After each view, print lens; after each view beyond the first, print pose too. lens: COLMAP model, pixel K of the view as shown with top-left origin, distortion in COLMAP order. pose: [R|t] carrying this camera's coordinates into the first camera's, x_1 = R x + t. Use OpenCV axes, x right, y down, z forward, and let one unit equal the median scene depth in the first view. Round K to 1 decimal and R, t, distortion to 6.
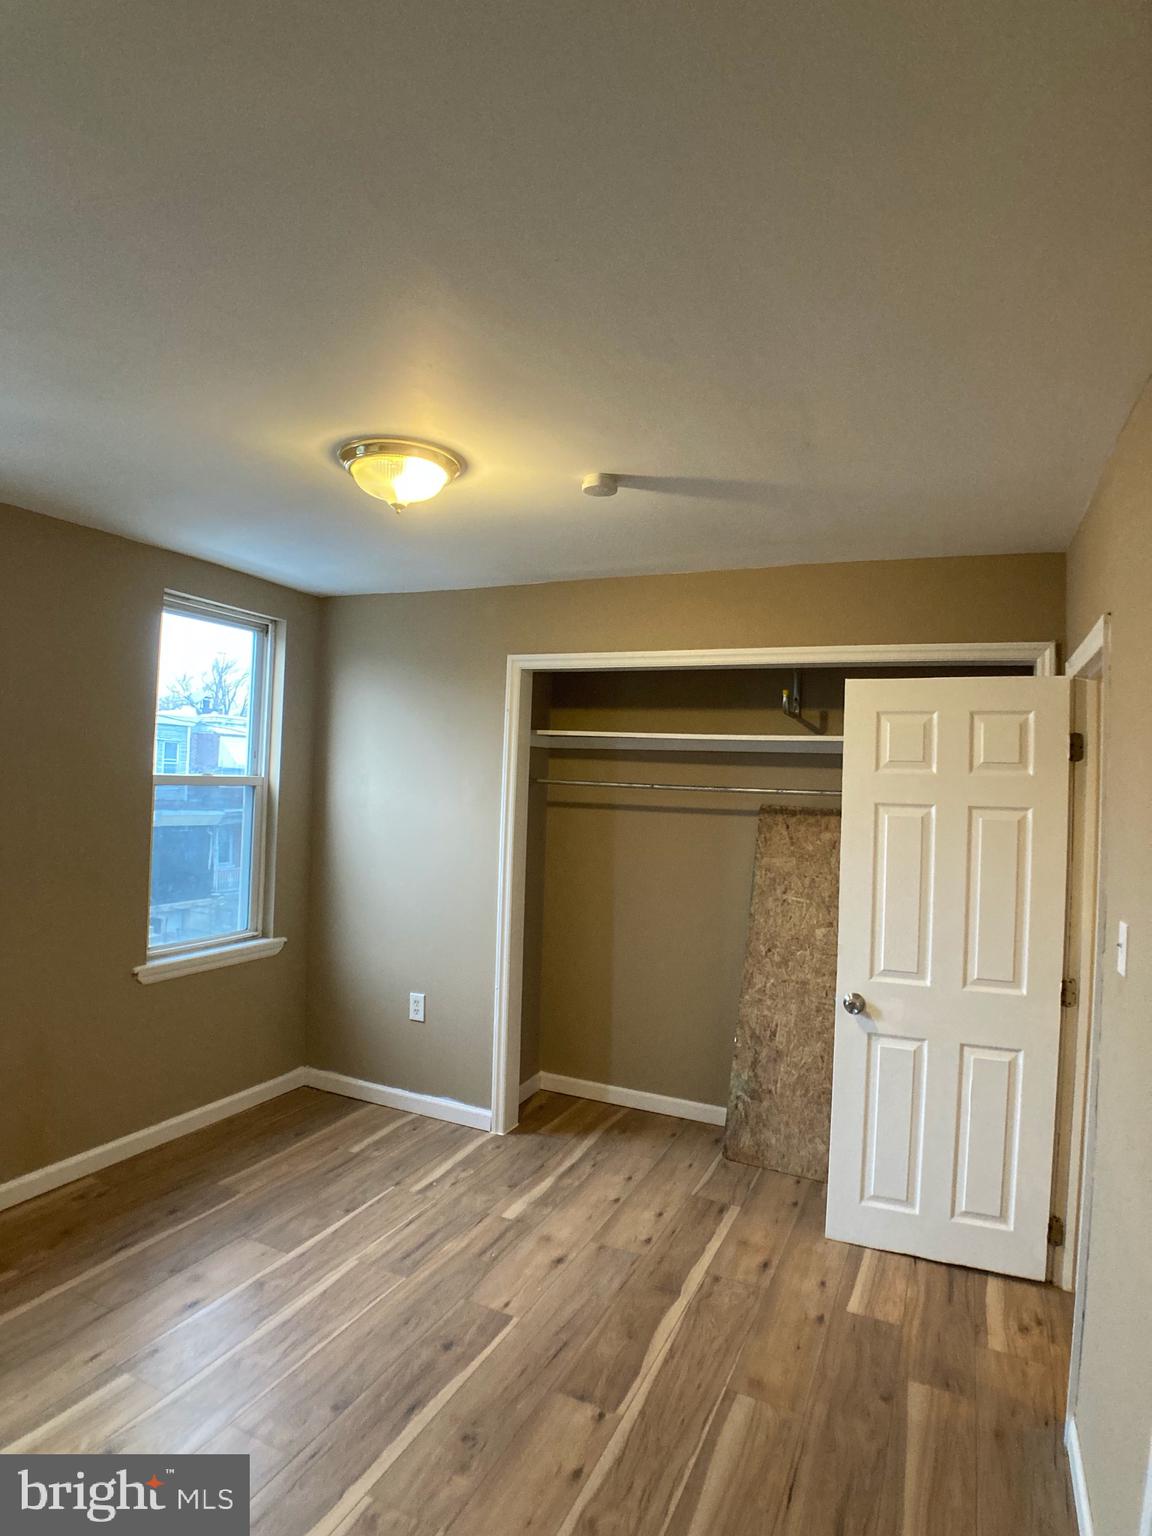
lens RADIAL K [[851.5, 0, 569.1], [0, 851.5, 778.7], [0, 0, 1]] dist [-0.091285, 0.016647]
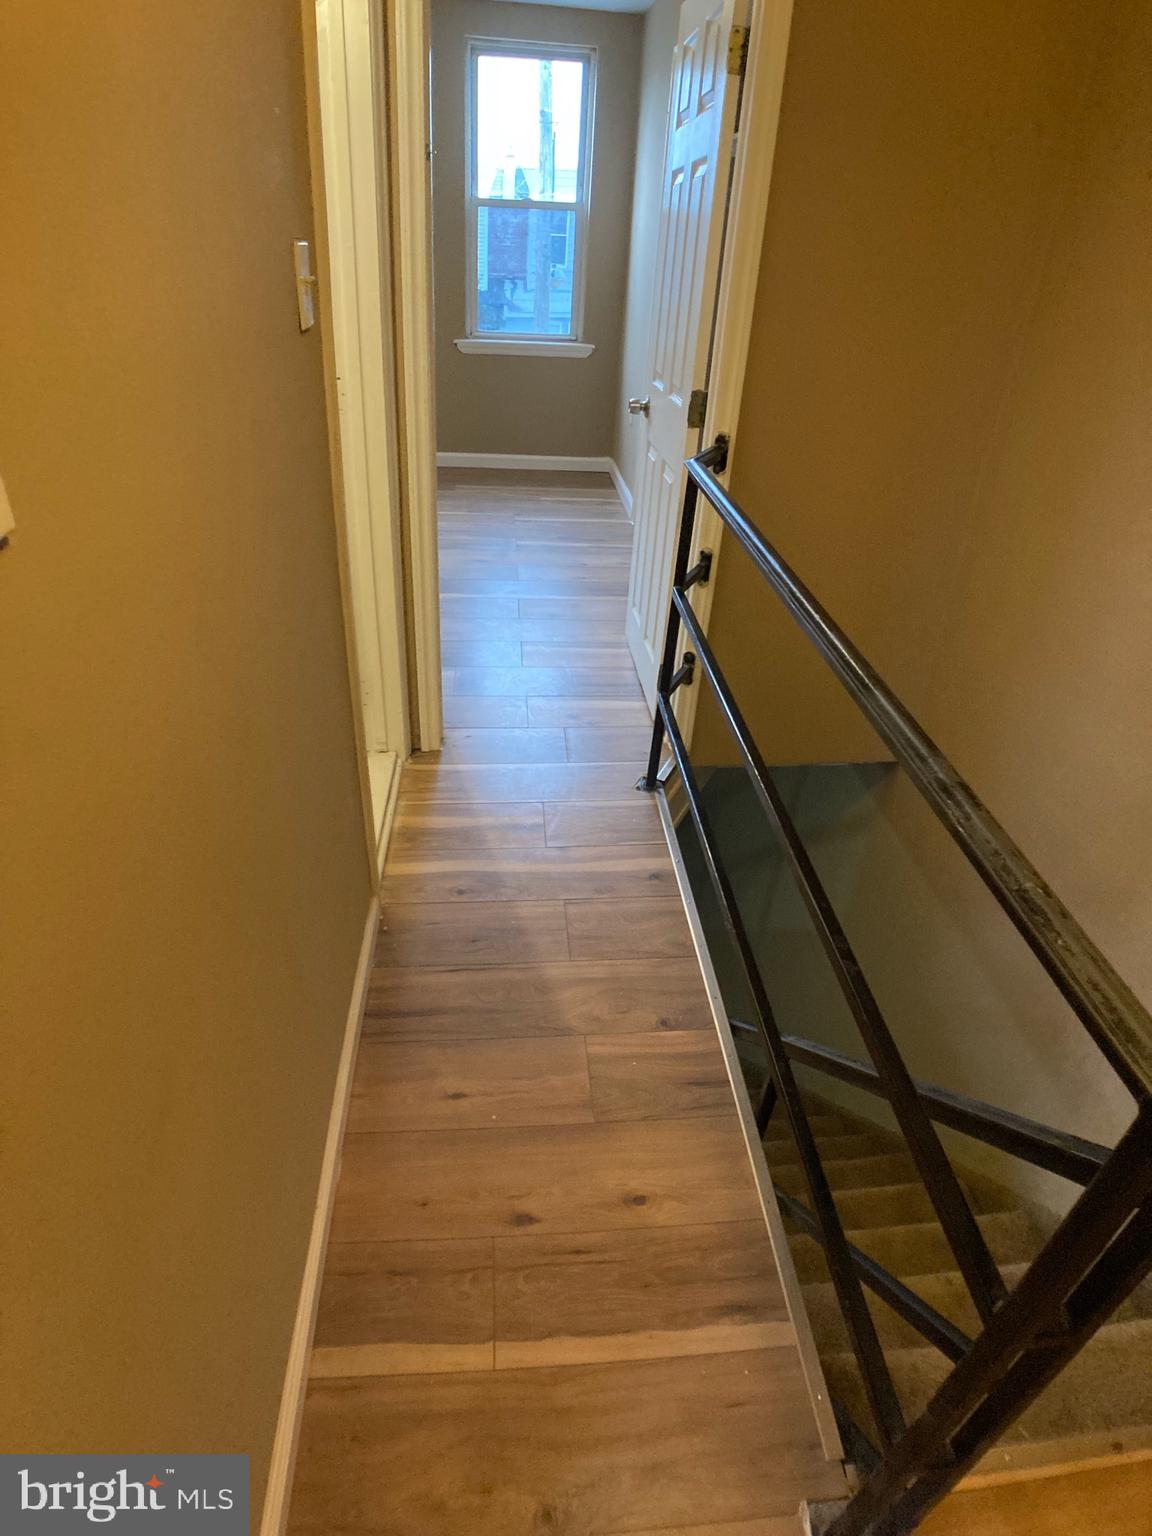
lens RADIAL K [[851.5, 0, 565.8], [0, 851.5, 764.8], [0, 0, 1]] dist [-0.091285, 0.016647]
pose [[0.485079, 0.457745, -0.745096, 1.201201], [-0.027128, 0.859521, 0.510380, 0.130862], [0.874050, -0.227361, 0.429353, 0.395869]]
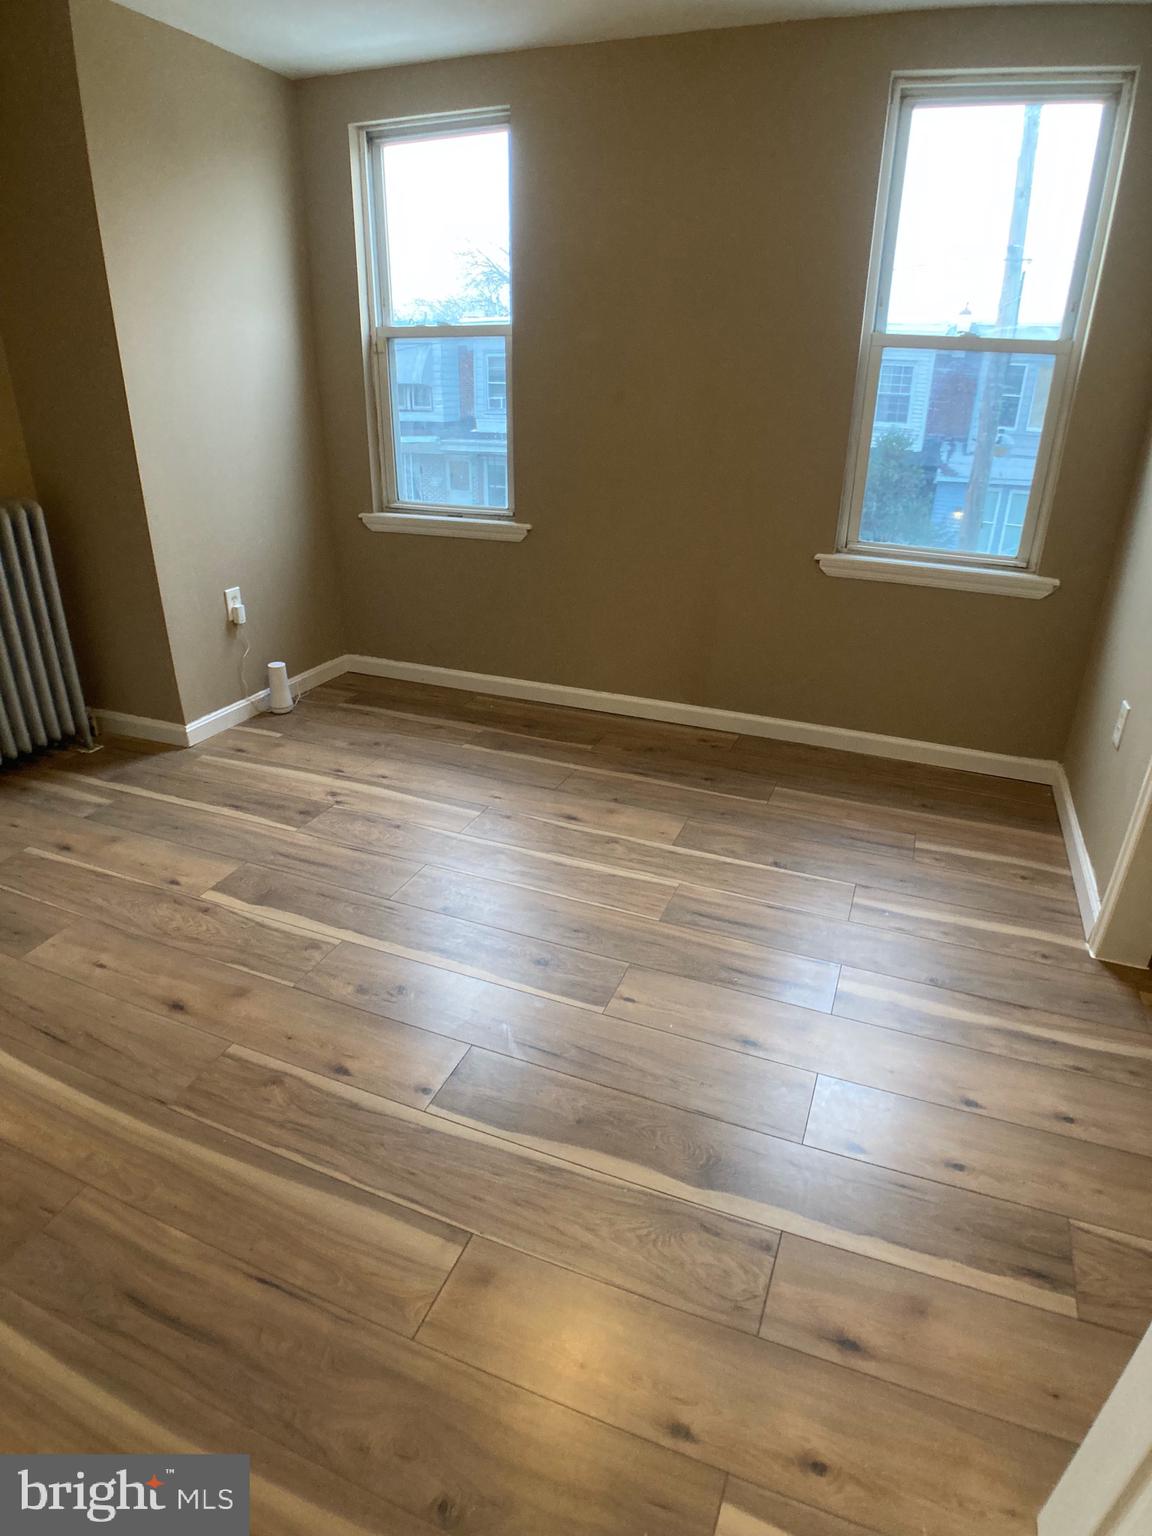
lens RADIAL K [[851.5, 0, 589.8], [0, 851.5, 778.4], [0, 0, 1]] dist [-0.091285, 0.016647]
pose [[0.062444, 0.394802, -0.916642, 0.493217], [-0.016706, 0.918719, 0.394559, 0.103228], [0.997909, -0.009324, 0.063964, 0.769620]]
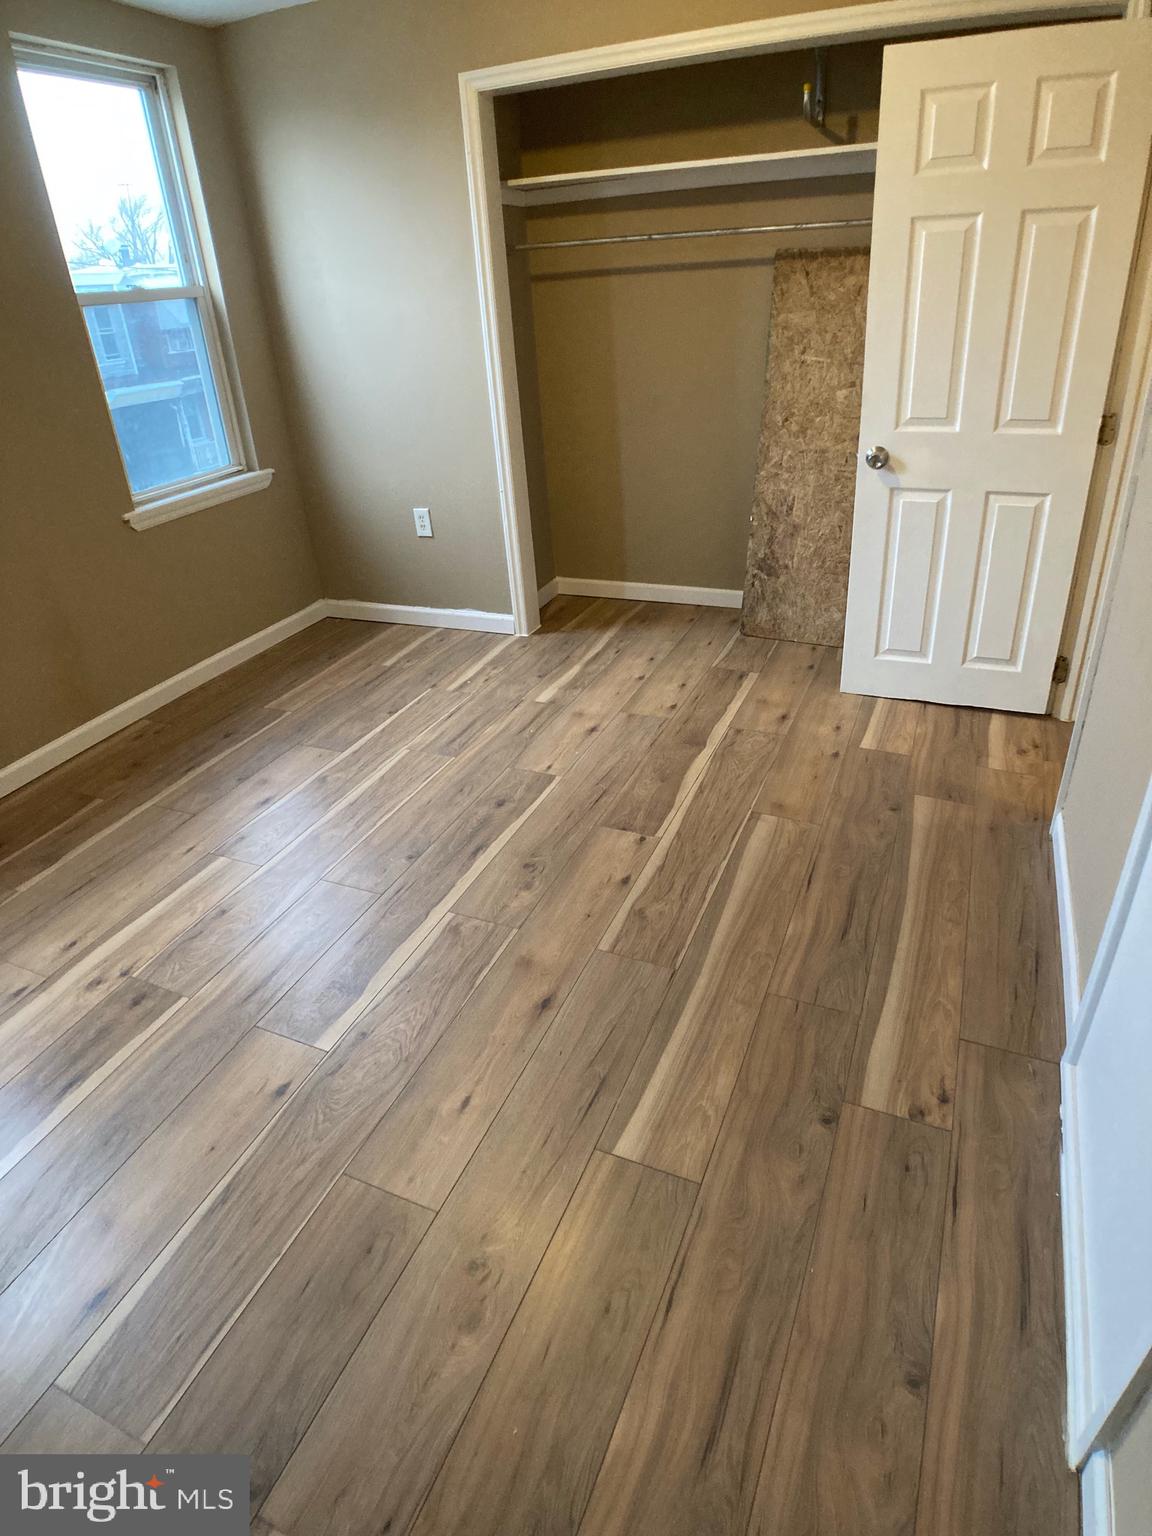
lens RADIAL K [[851.5, 0, 577.3], [0, 851.5, 788.1], [0, 0, 1]] dist [-0.091285, 0.016647]
pose [[0.994770, -0.097724, -0.029720, -0.006028], [0.099080, 0.852461, 0.513317, 0.070988], [-0.024828, -0.513577, 0.857684, 0.010913]]
